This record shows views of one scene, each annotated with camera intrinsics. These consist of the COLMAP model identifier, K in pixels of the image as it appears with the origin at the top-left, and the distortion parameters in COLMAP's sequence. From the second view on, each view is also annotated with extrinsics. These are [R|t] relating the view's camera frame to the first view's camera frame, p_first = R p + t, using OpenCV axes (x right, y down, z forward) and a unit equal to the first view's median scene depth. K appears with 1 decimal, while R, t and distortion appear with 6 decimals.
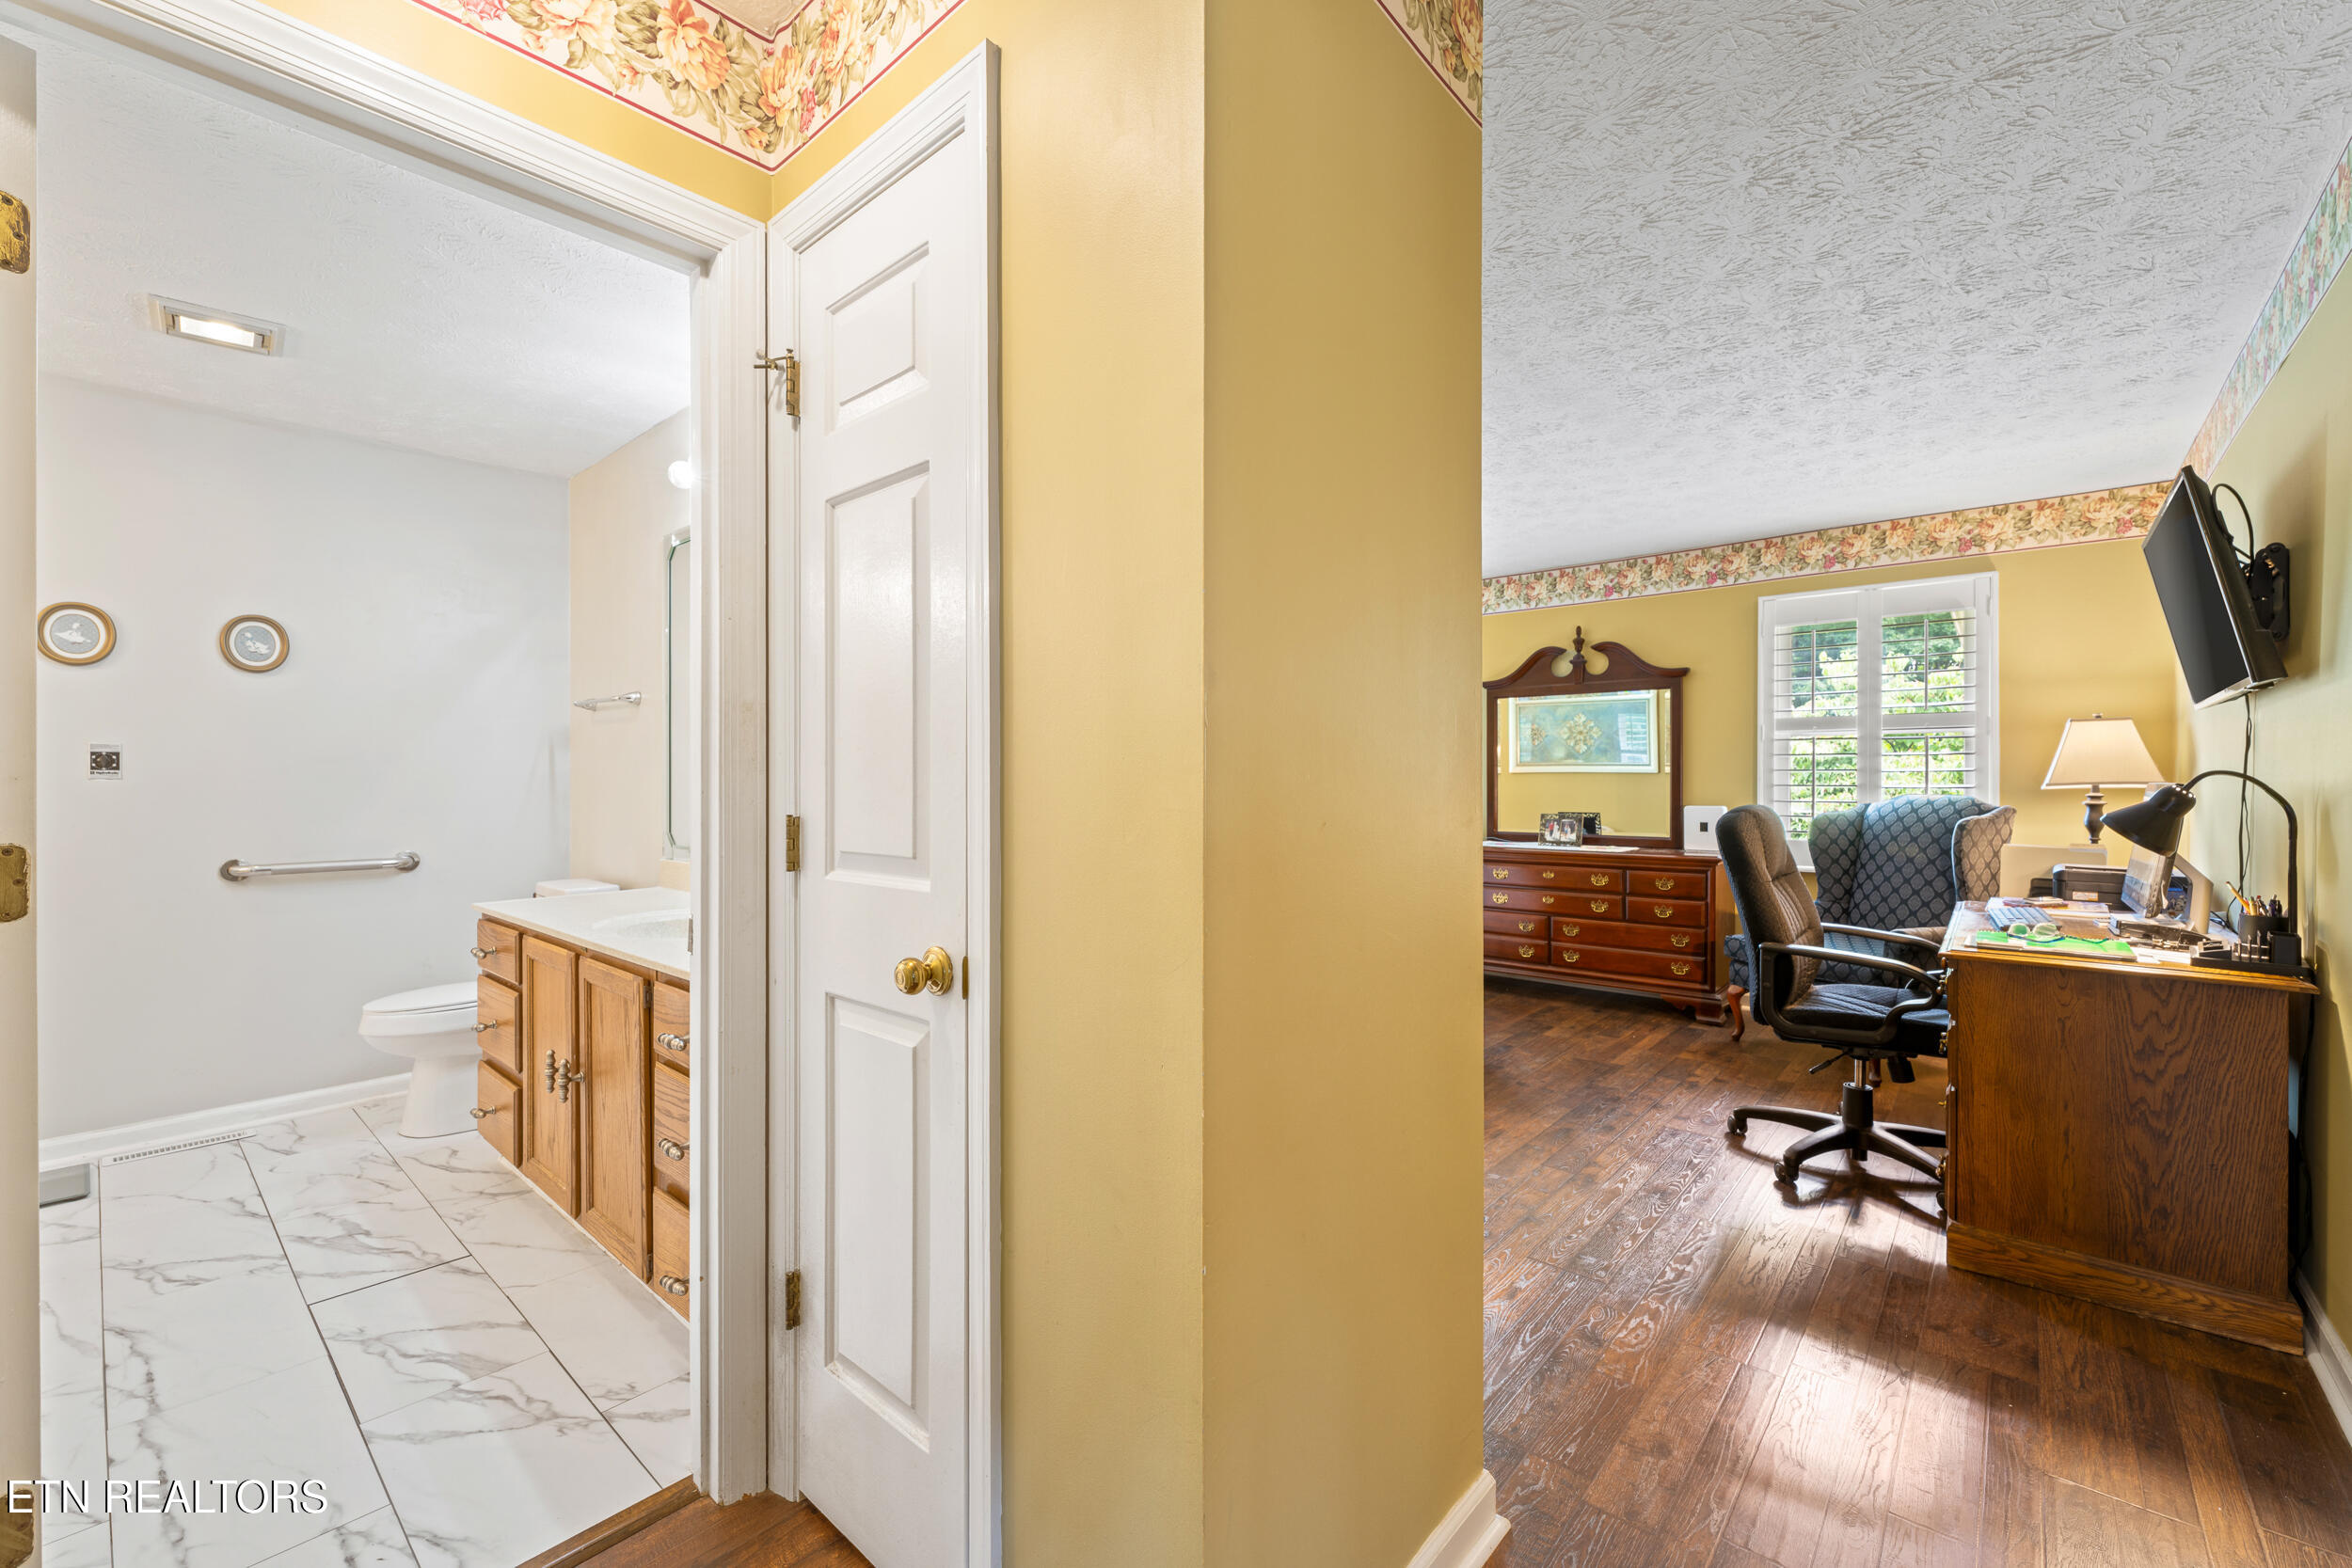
lens RADIAL K [[949.0, 0, 1176.6], [0, 949.0, 799.1], [0, 0, 1]] dist [0.000998, 0.000086]
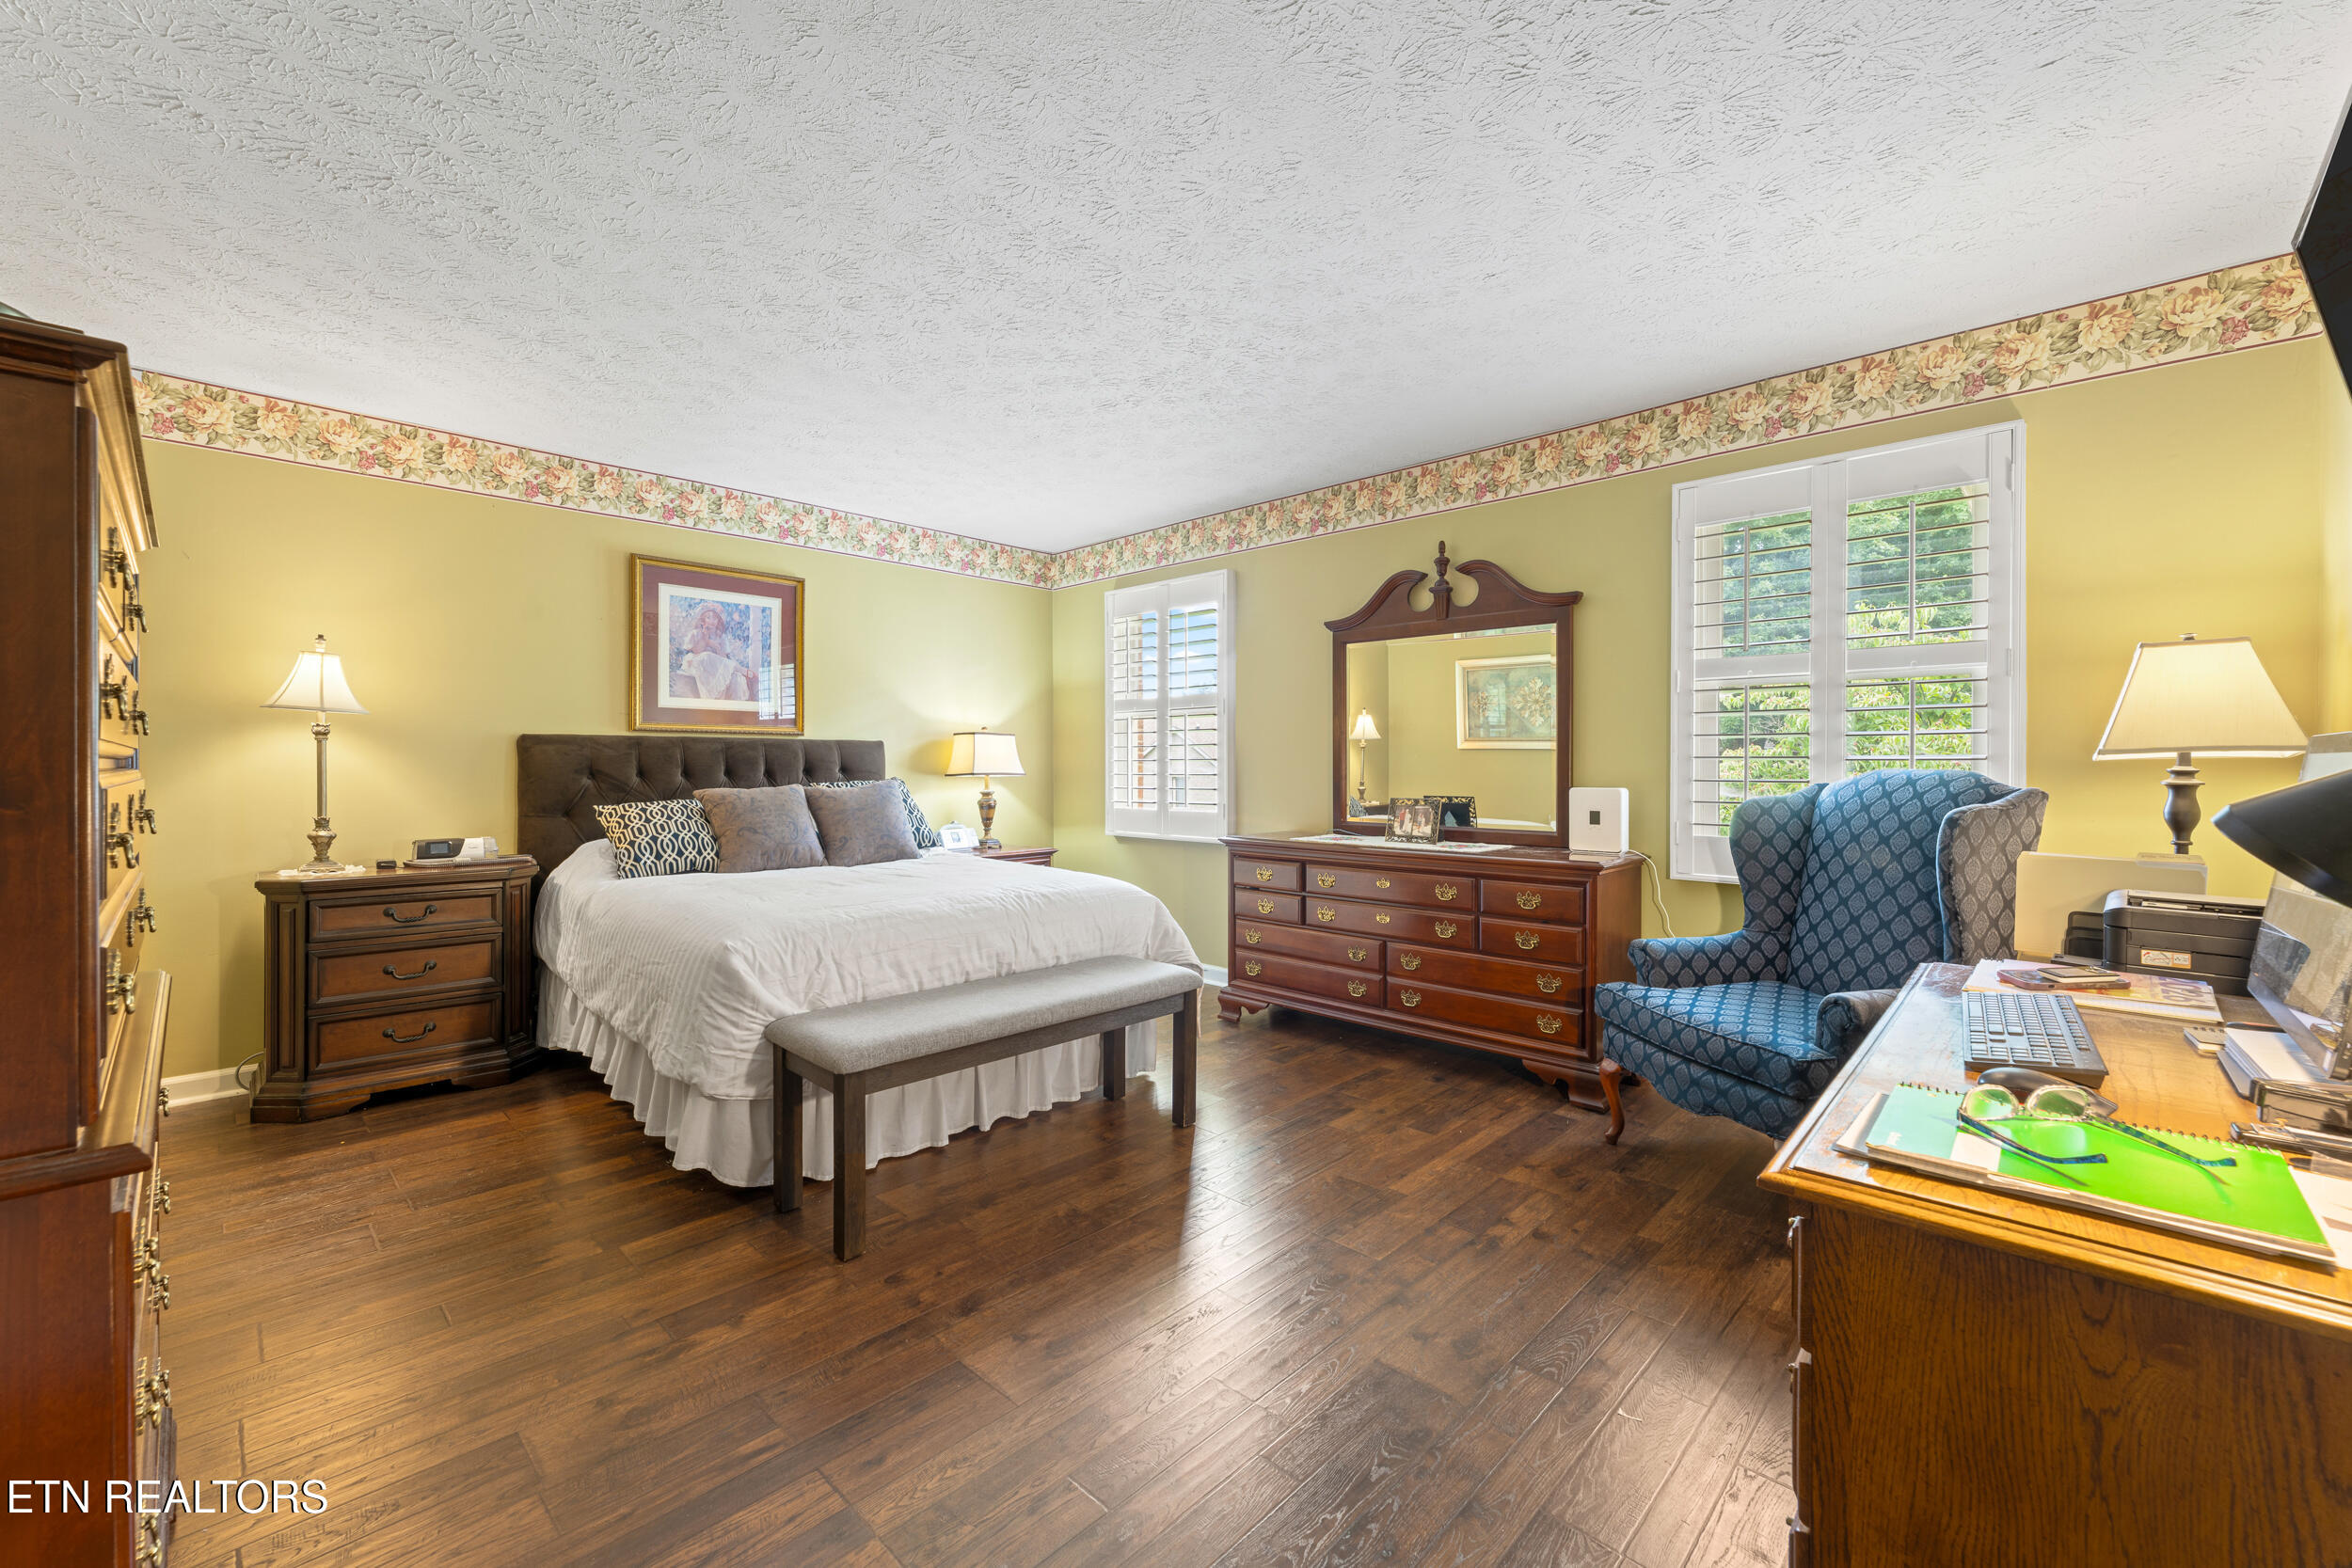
lens RADIAL K [[944.8, 0, 1176.0], [0, 944.8, 784.0], [0, 0, 1]] dist [-0.001098, -0.000073]
pose [[0.998951, 0.001418, -0.045775, 0.312645], [-0.001287, 0.999995, 0.002886, 0.003515], [0.045779, -0.002824, 0.998948, 0.327505]]
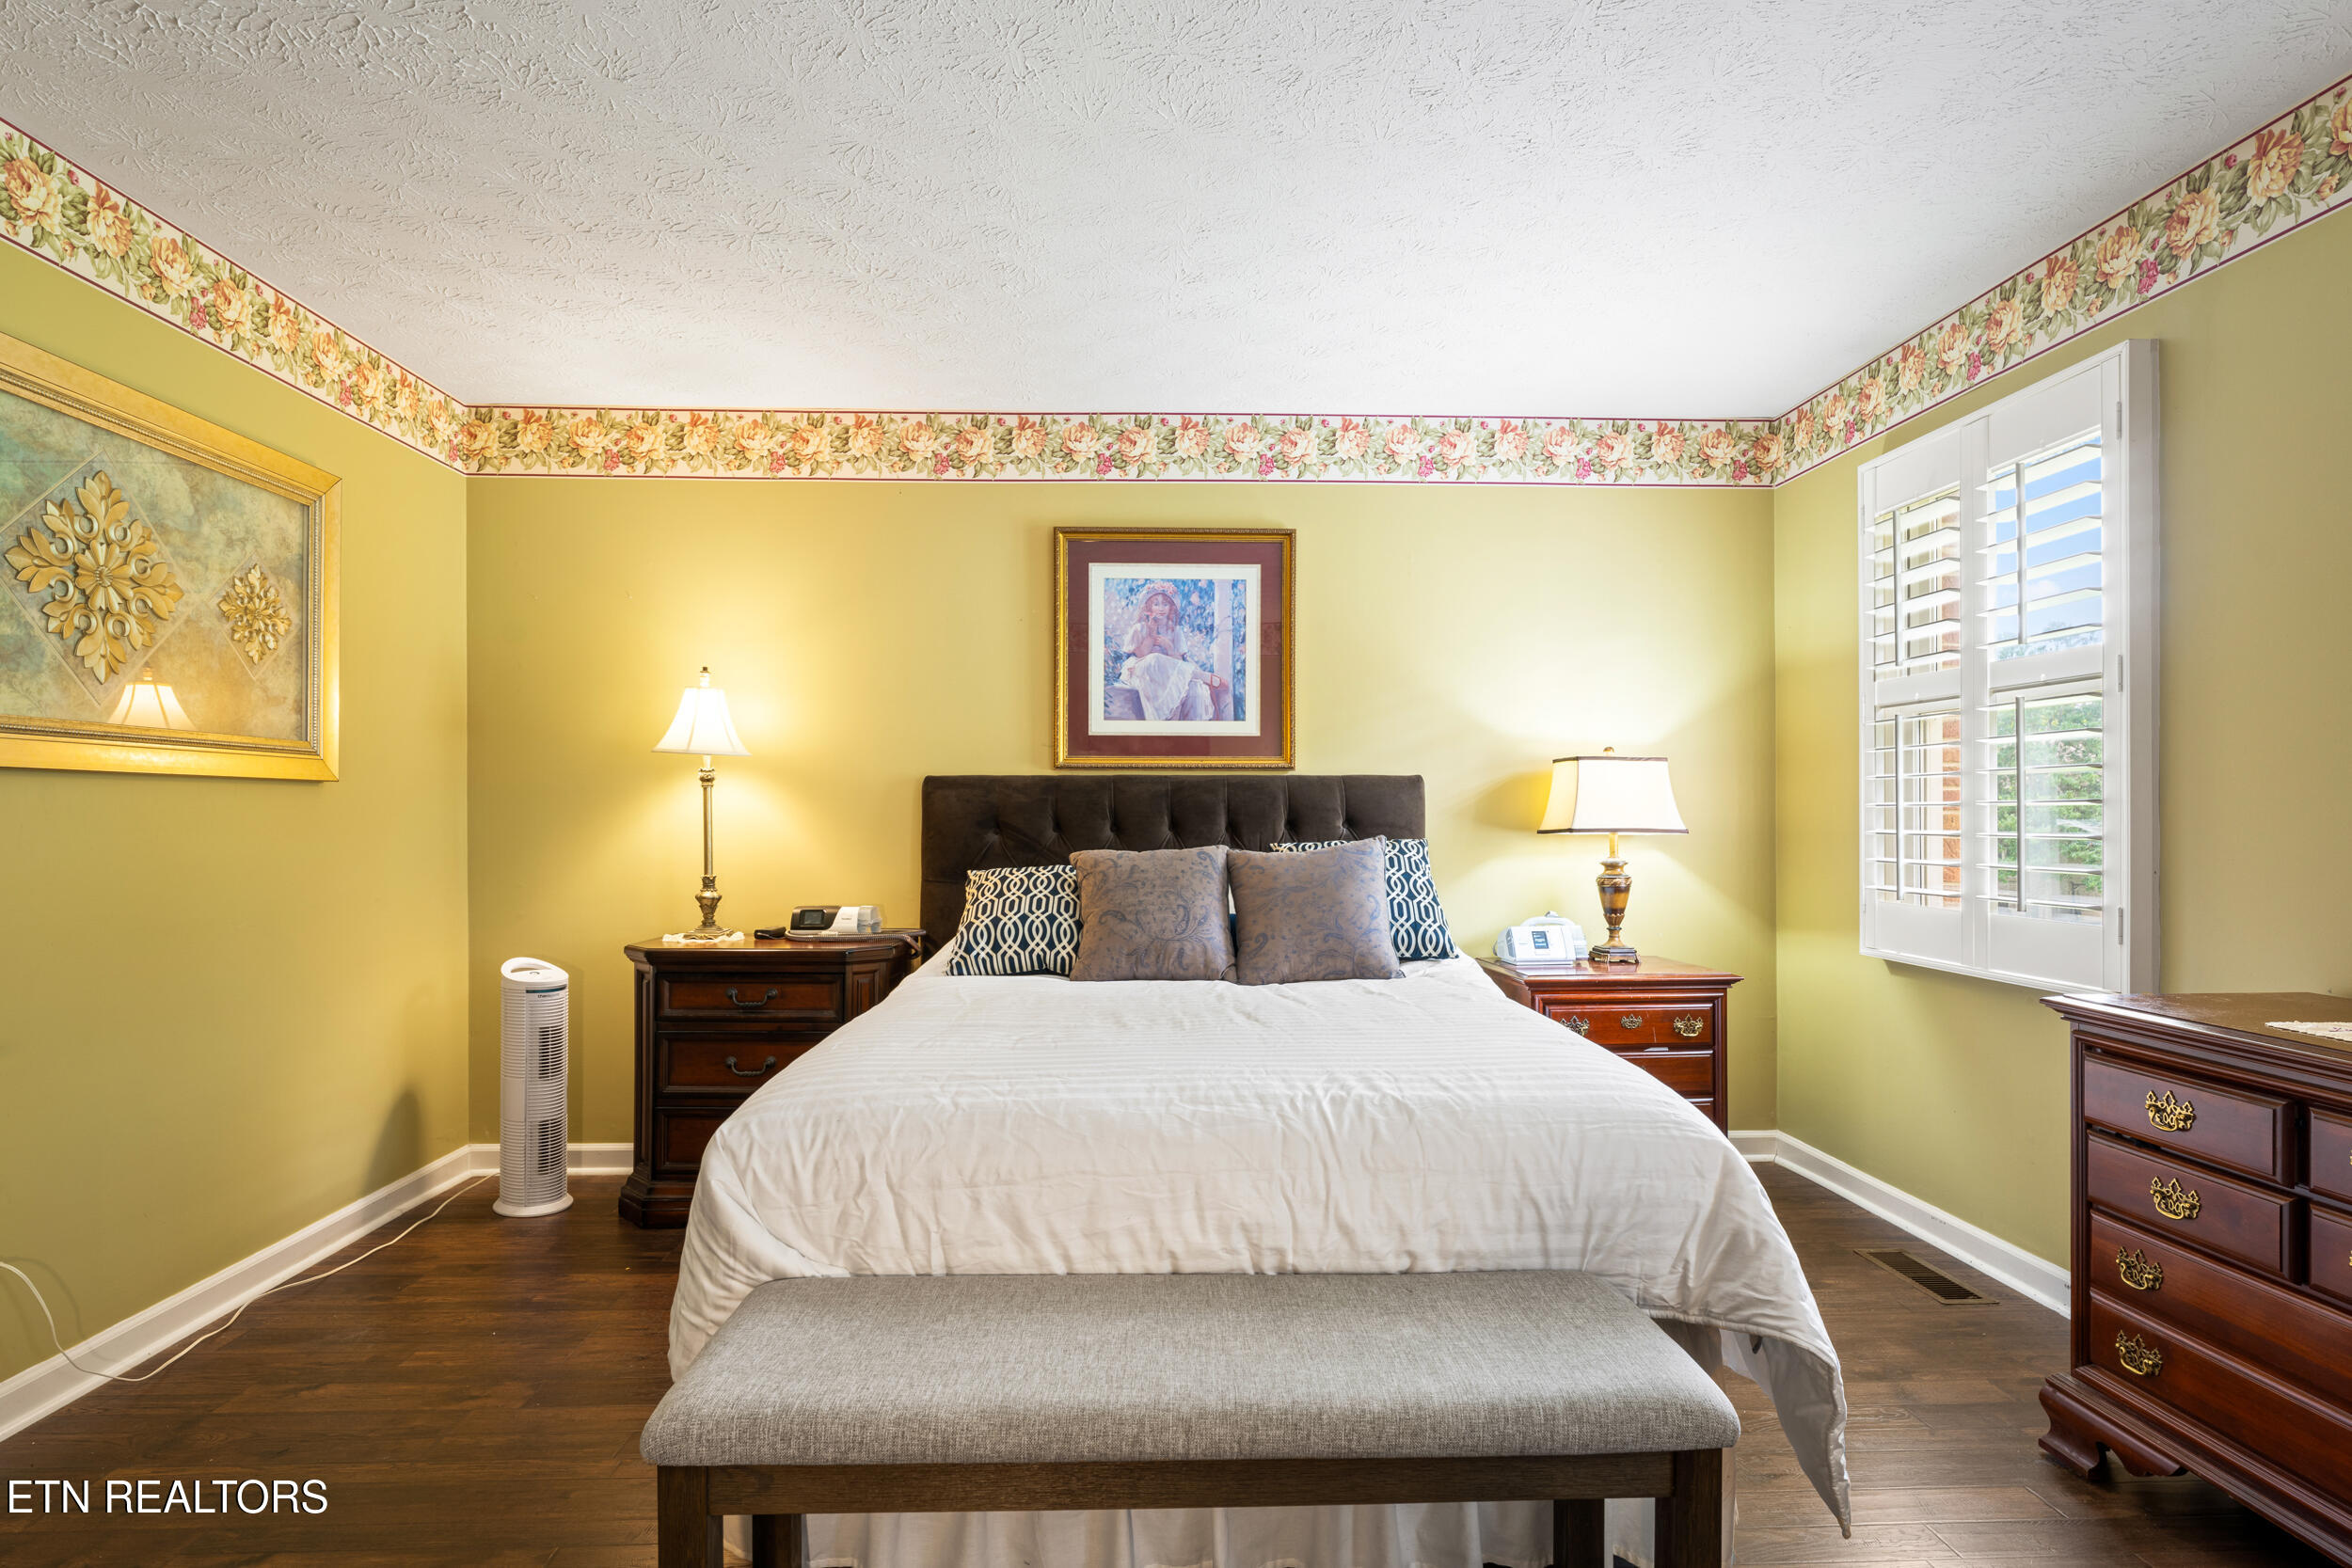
lens RADIAL K [[1203.2, 0, 1169.7], [0, 1203.2, 820.3], [0, 0, 1]] dist [-0.000561, -0.001058]
pose [[0.686800, 0.003138, -0.726840, 0.421050], [-0.011203, 0.999918, -0.006269, -0.003548], [0.726760, 0.012449, 0.686779, 0.686189]]
